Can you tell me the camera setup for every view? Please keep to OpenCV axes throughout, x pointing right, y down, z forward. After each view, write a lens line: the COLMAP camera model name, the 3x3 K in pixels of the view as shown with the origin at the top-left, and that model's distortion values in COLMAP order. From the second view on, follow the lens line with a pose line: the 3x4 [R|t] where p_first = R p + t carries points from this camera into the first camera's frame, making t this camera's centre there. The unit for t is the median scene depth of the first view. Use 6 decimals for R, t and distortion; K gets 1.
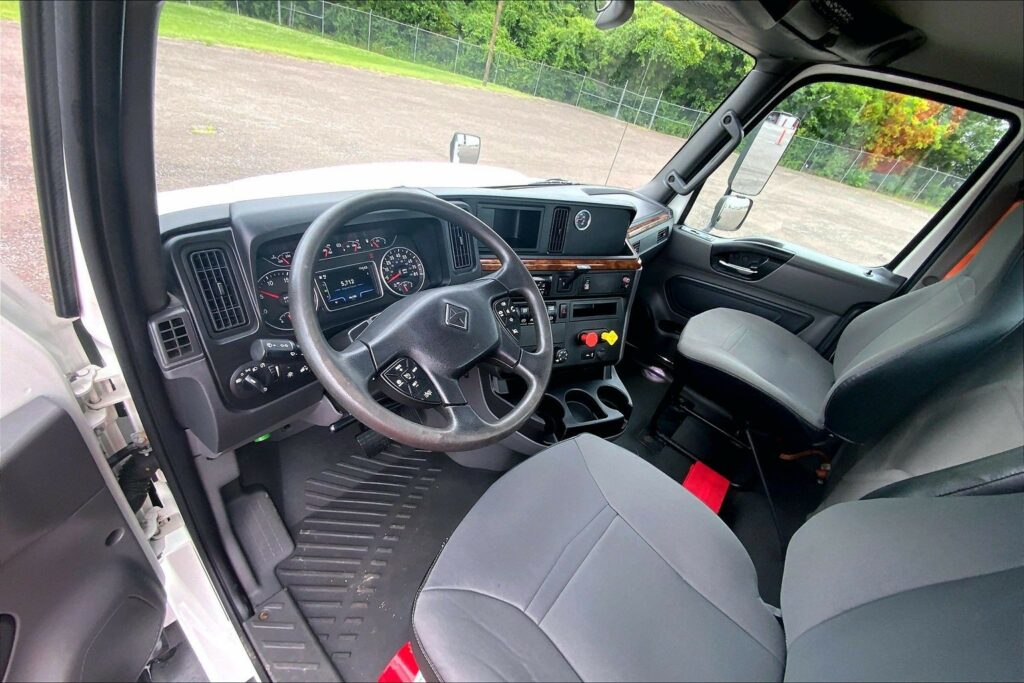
lens RADIAL K [[397.7, 0, 512.0], [0, 397.7, 341.5], [0, 0, 1]] dist [-0.009514, -0.000238]
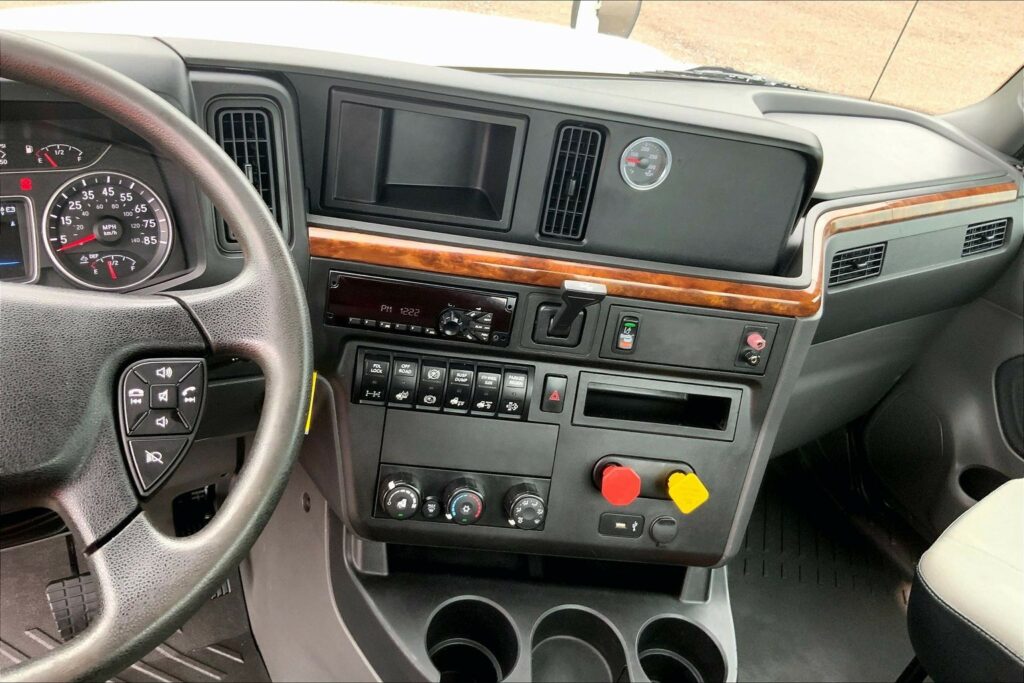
lens RADIAL K [[829.6, 0, 479.1], [0, 829.6, 341.0], [0, 0, 1]] dist [0.088155, -0.204833]
pose [[0.937201, 0.168836, -0.305204, 0.378908], [-0.192113, 0.980214, -0.047680, -0.096479], [0.291115, 0.103320, 0.951093, 0.293880]]
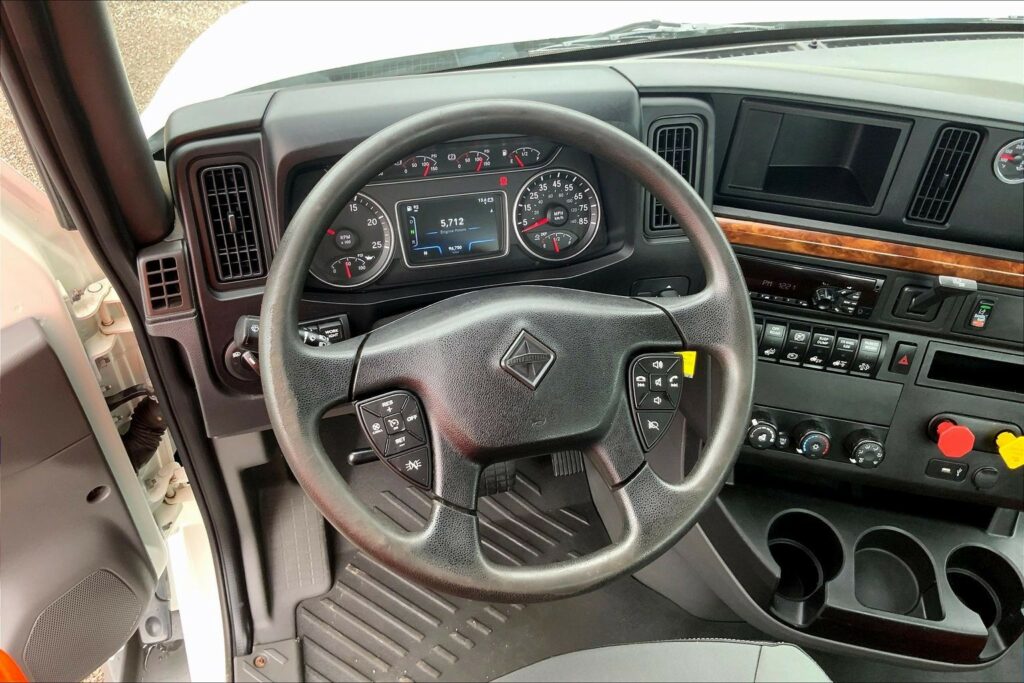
lens RADIAL K [[800.1, 0, 512.0], [0, 800.1, 341.5], [0, 0, 1]] dist [0.054024, -0.115016]
pose [[0.827383, 0.290551, -0.480643, 0.249405], [-0.236739, 0.956467, 0.170664, -0.185097], [0.509305, -0.027417, 0.860149, 0.030031]]
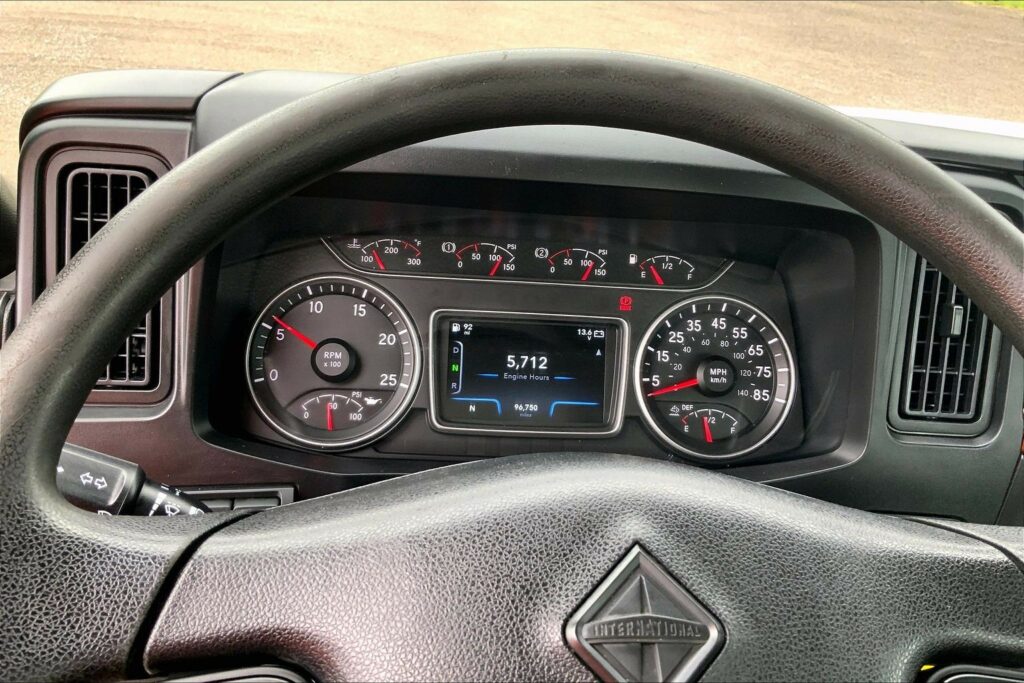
lens RADIAL K [[842.8, 0, 512.0], [0, 842.8, 341.5], [0, 0, 1]] dist [0.055561, -0.091227]
pose [[0.714756, 0.217170, -0.664801, 0.037214], [-0.358325, 0.930039, -0.081436, -0.094077], [0.600605, 0.296421, 0.742568, 0.426600]]
